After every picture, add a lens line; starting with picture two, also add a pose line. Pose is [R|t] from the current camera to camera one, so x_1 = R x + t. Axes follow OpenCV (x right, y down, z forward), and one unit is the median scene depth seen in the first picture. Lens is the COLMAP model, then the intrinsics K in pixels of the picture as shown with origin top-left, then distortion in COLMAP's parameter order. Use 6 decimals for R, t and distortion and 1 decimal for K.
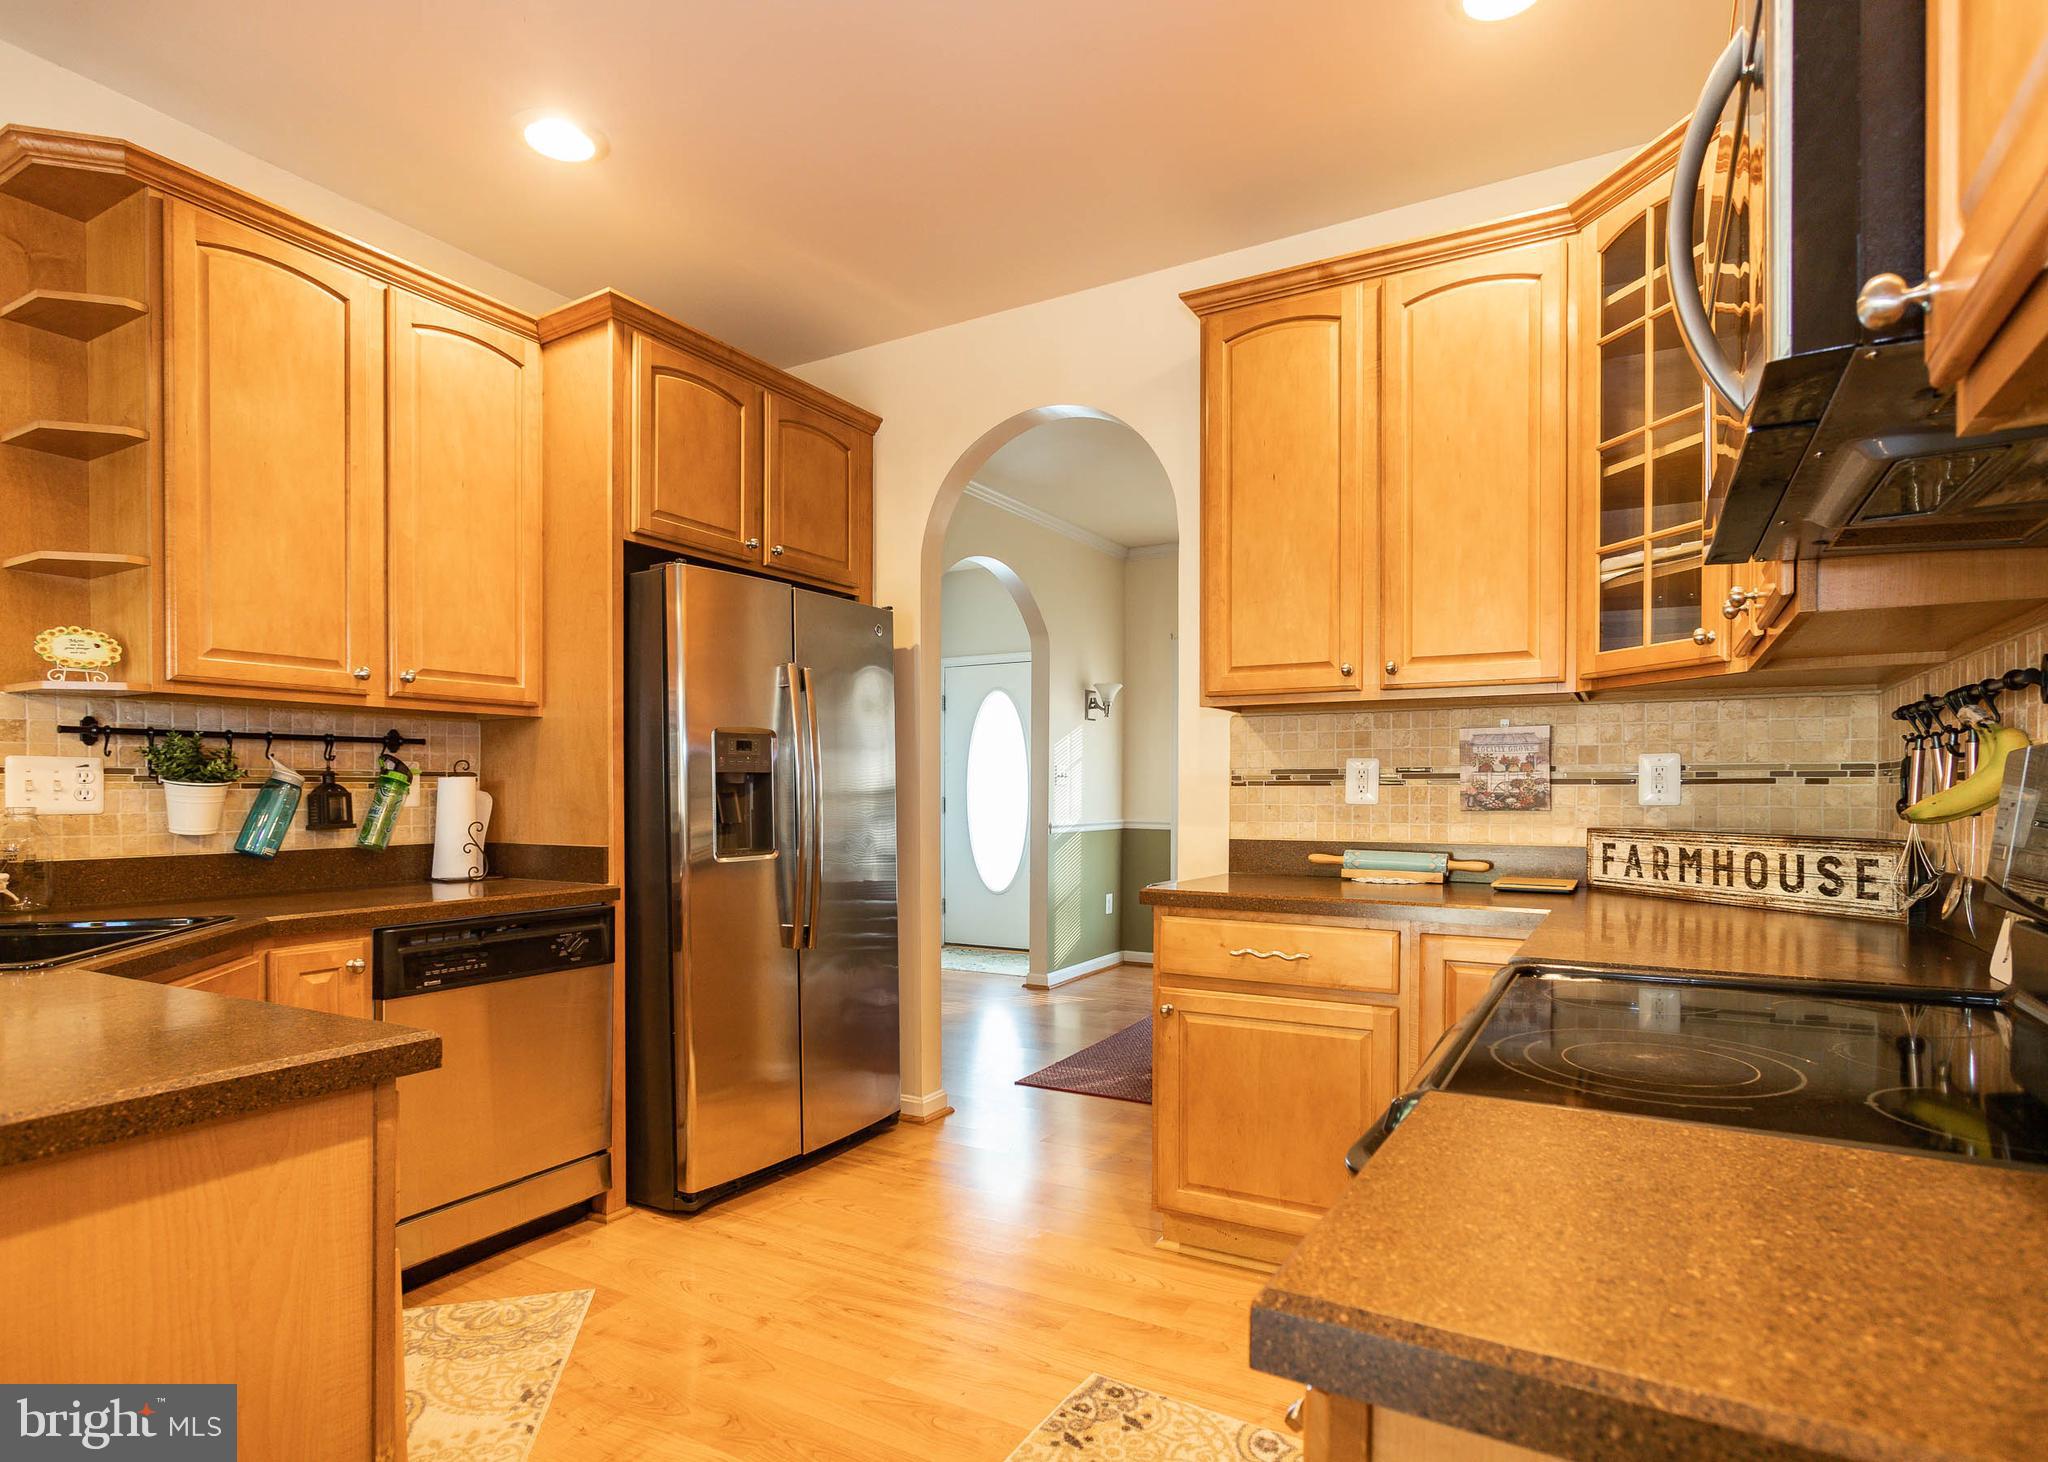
lens RADIAL K [[1073.3, 0, 1035.2], [0, 1073.3, 800.5], [0, 0, 1]] dist [-0.025458, 0.018284]
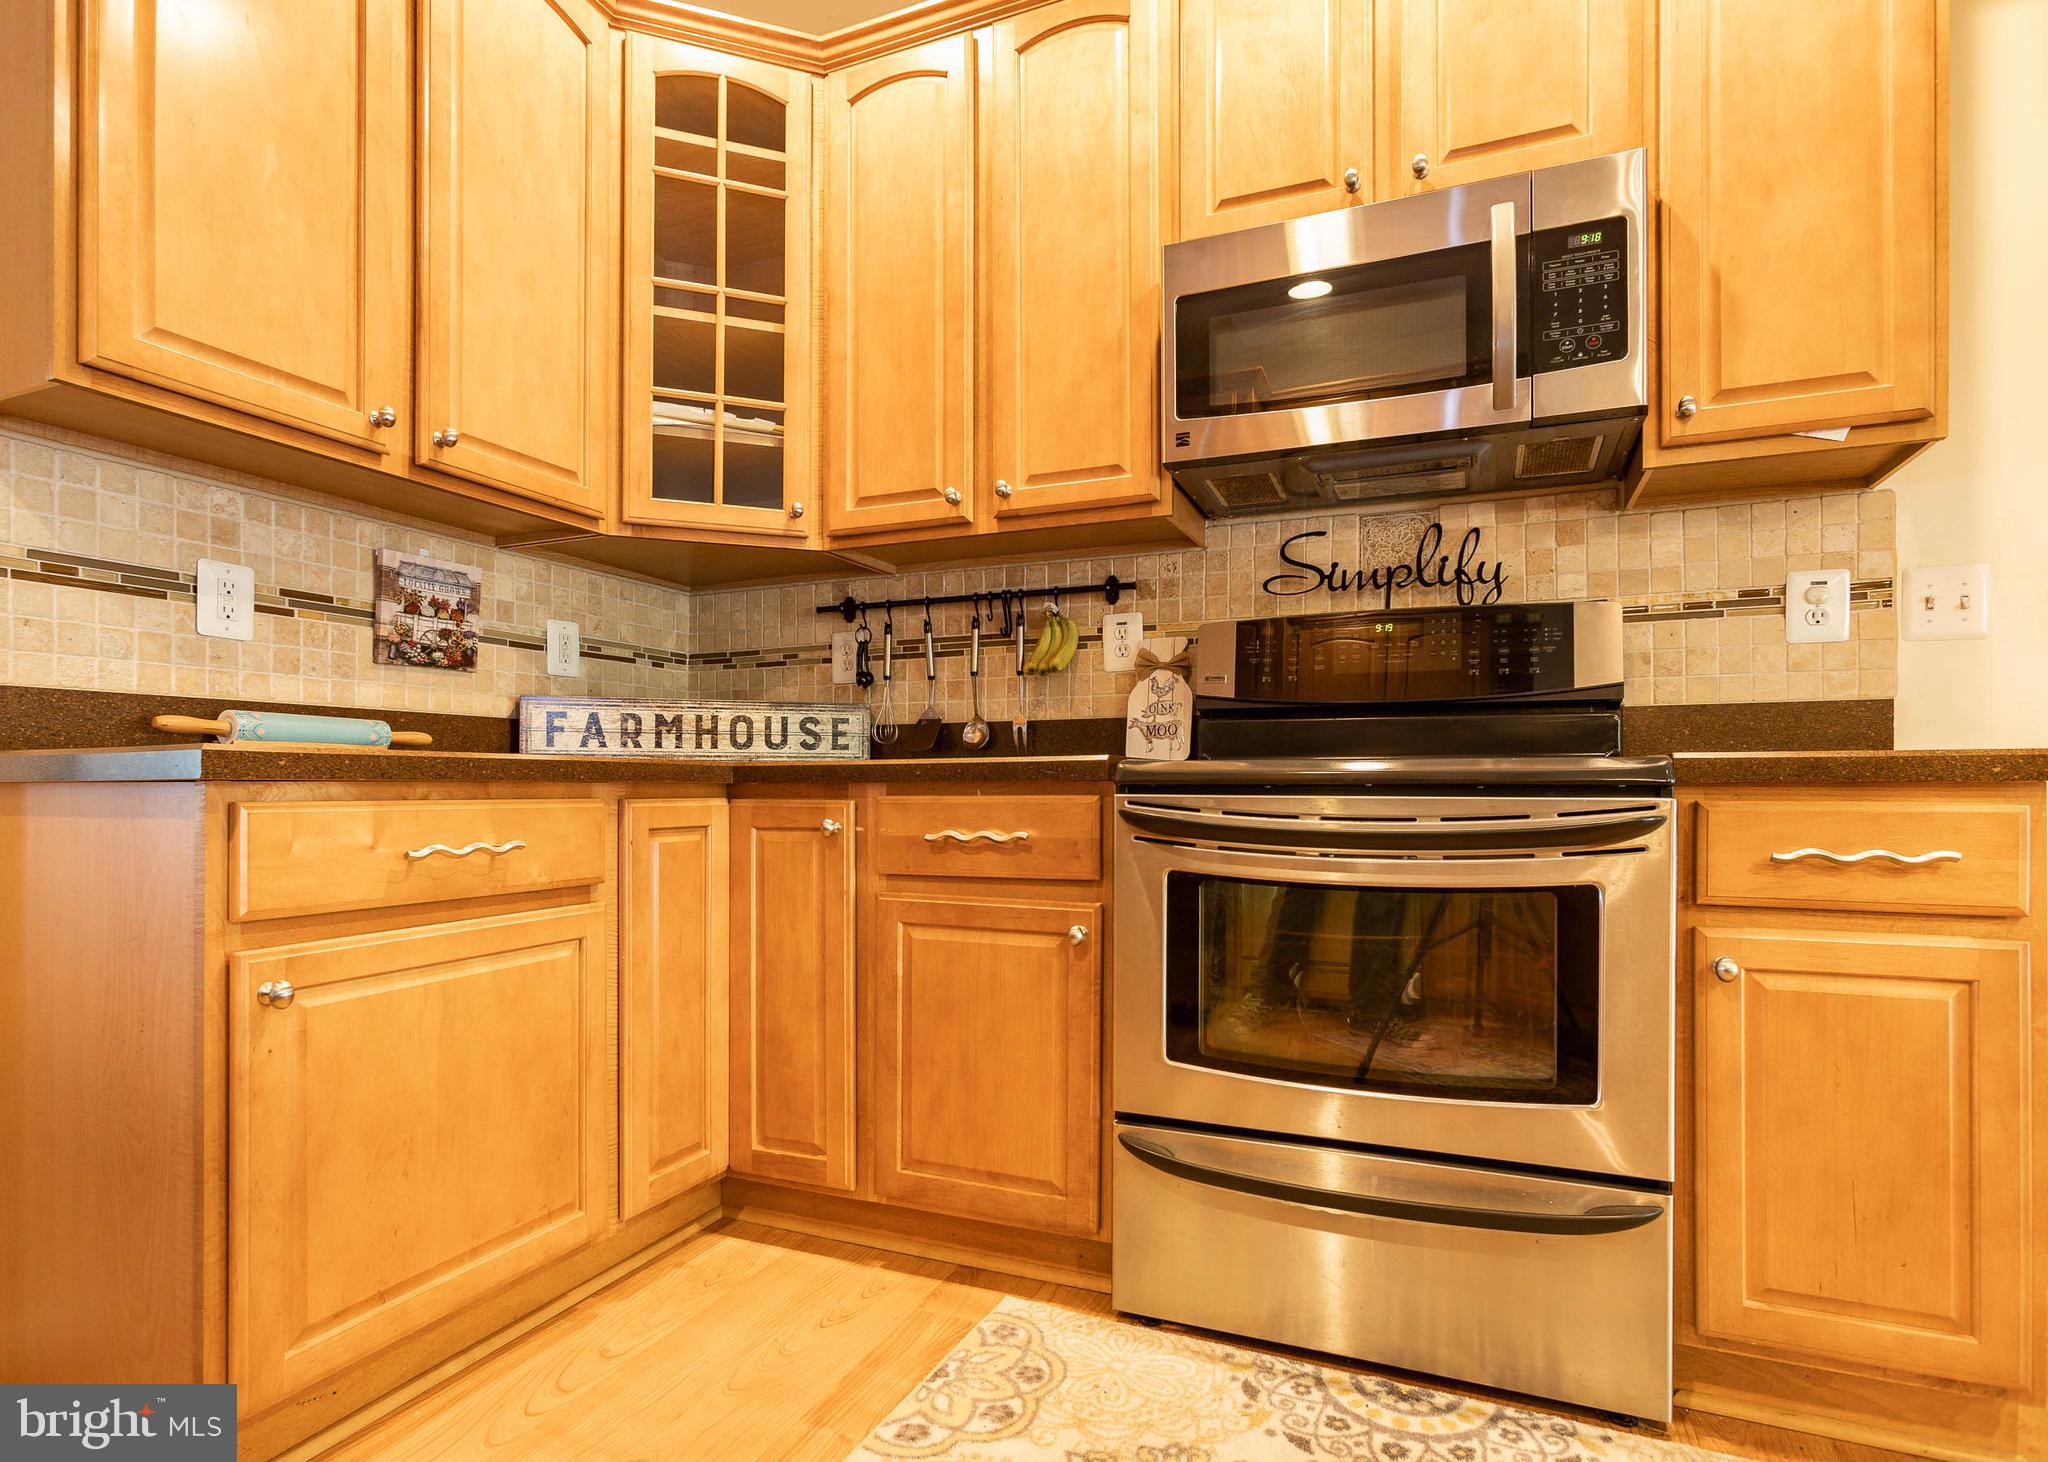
lens RADIAL K [[1059.2, 0, 1016.6], [0, 1059.2, 779.7], [0, 0, 1]] dist [-0.016432, 0.013001]
pose [[-0.108723, 0.000826, 0.994072, -0.367783], [0.008123, 0.999967, 0.000057, 0.095001], [-0.994039, 0.008081, -0.108726, 0.674744]]
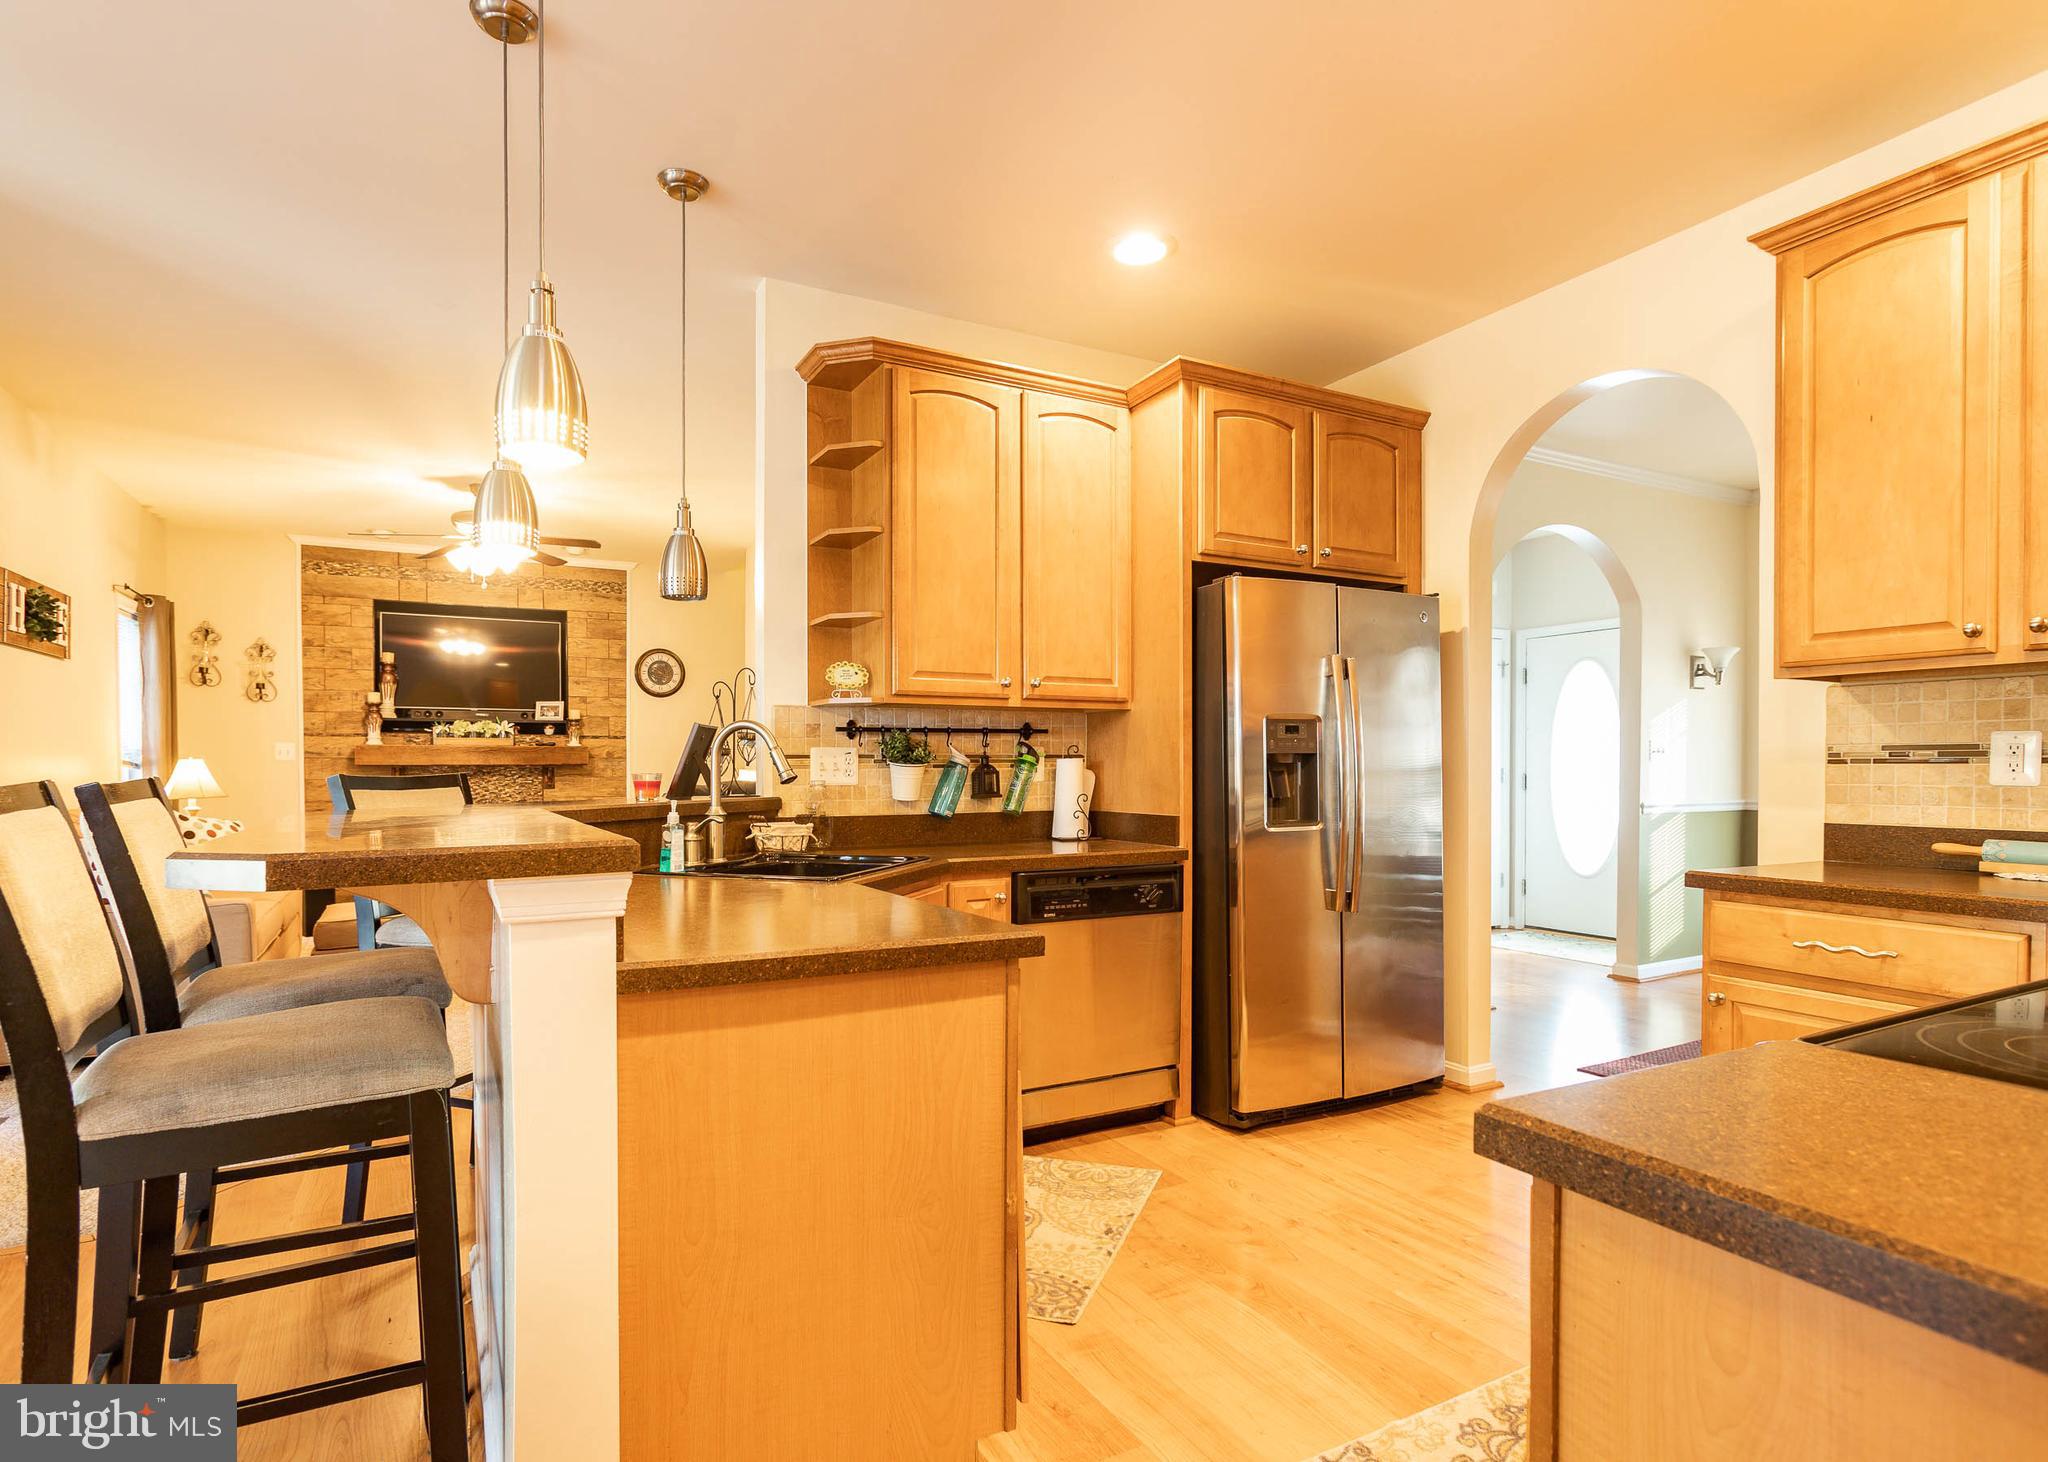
lens RADIAL K [[1059.2, 0, 1016.6], [0, 1059.2, 779.7], [0, 0, 1]] dist [-0.016432, 0.013001]
pose [[0.848572, 0.005393, -0.529053, 0.085359], [-0.003476, 0.999983, 0.004619, -0.002653], [0.529069, -0.002081, 0.848576, -0.124585]]
